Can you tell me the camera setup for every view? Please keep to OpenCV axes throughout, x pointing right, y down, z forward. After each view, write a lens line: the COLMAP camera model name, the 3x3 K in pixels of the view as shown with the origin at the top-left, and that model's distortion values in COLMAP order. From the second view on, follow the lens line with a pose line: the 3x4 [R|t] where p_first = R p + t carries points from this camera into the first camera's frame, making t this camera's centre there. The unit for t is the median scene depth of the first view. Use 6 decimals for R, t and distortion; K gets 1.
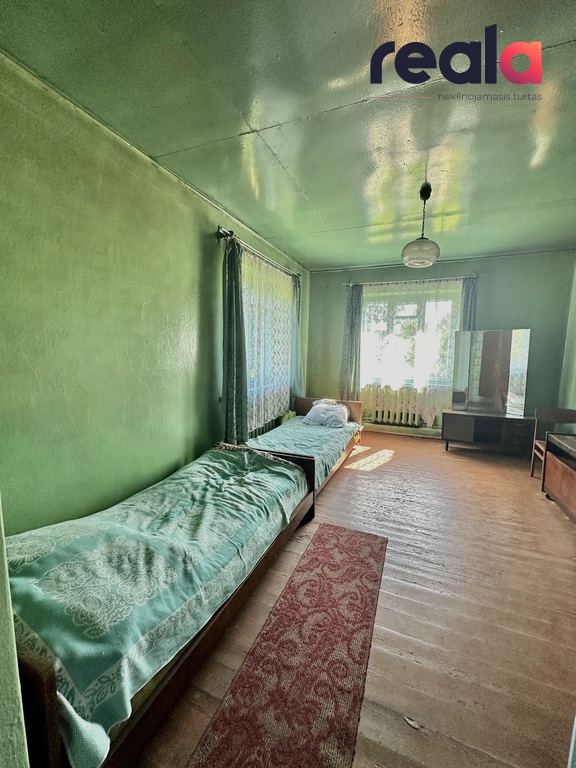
lens RADIAL K [[308.6, 0, 289.8], [0, 308.6, 383.6], [0, 0, 1]] dist [-0.000899, 0.000765]
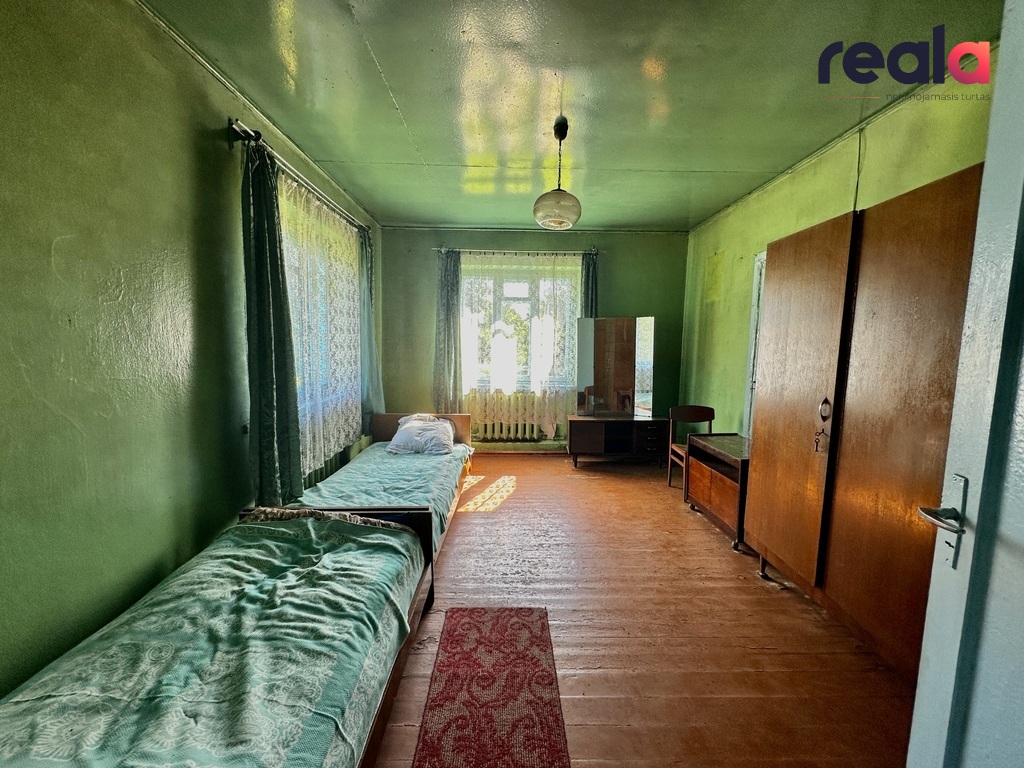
lens RADIAL K [[411.5, 0, 514.8], [0, 411.5, 382.7], [0, 0, 1]] dist [-0.000899, 0.000765]
pose [[0.916215, -0.042141, 0.398466, -0.078400], [0.047867, 0.998844, -0.004426, -0.006671], [-0.397818, 0.023128, 0.917173, 0.130695]]
